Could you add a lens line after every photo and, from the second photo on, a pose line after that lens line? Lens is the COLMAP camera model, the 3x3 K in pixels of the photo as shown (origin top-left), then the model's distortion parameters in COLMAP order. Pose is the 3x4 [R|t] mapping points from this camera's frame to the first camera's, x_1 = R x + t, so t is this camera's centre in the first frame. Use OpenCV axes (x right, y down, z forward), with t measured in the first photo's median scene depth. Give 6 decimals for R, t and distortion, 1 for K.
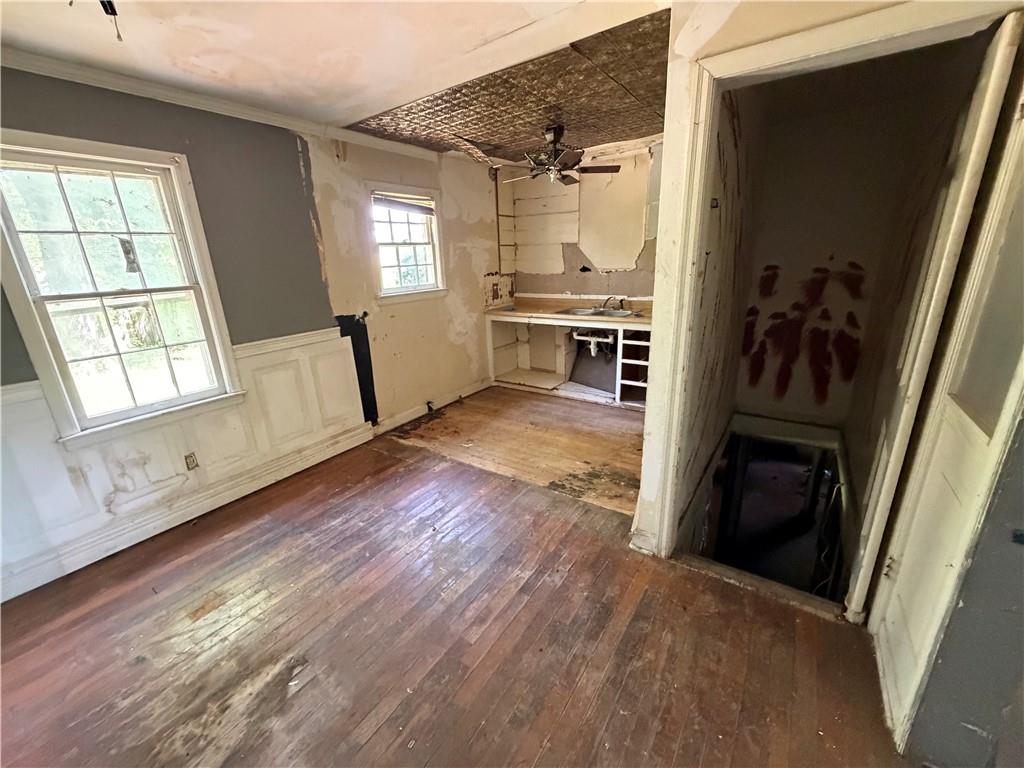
lens RADIAL K [[407.2, 0, 510.4], [0, 407.2, 384.3], [0, 0, 1]] dist [-0.002363, -0.000259]
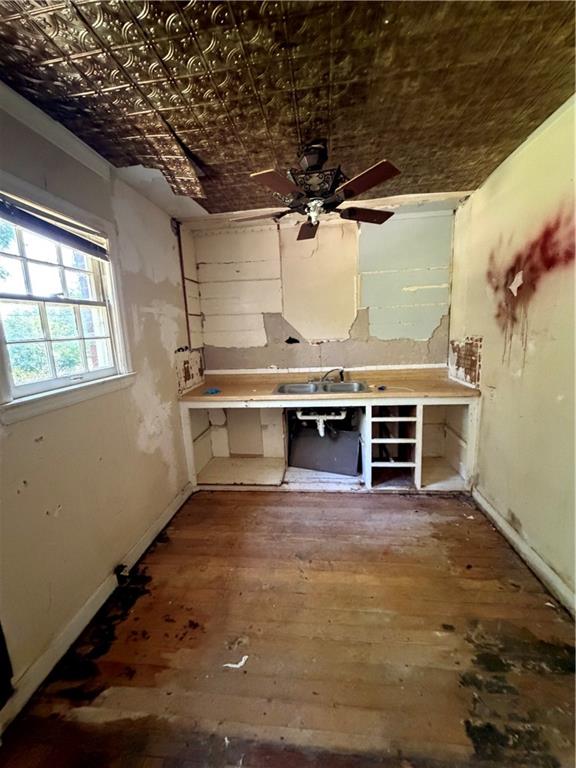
lens RADIAL K [[305.4, 0, 287.1], [0, 305.4, 382.8], [0, 0, 1]] dist [-0.002363, -0.000259]
pose [[0.878291, -0.085229, 0.470469, -0.186524], [0.153389, 0.982200, -0.108422, -0.142328], [-0.452854, 0.167391, 0.875730, 0.510866]]
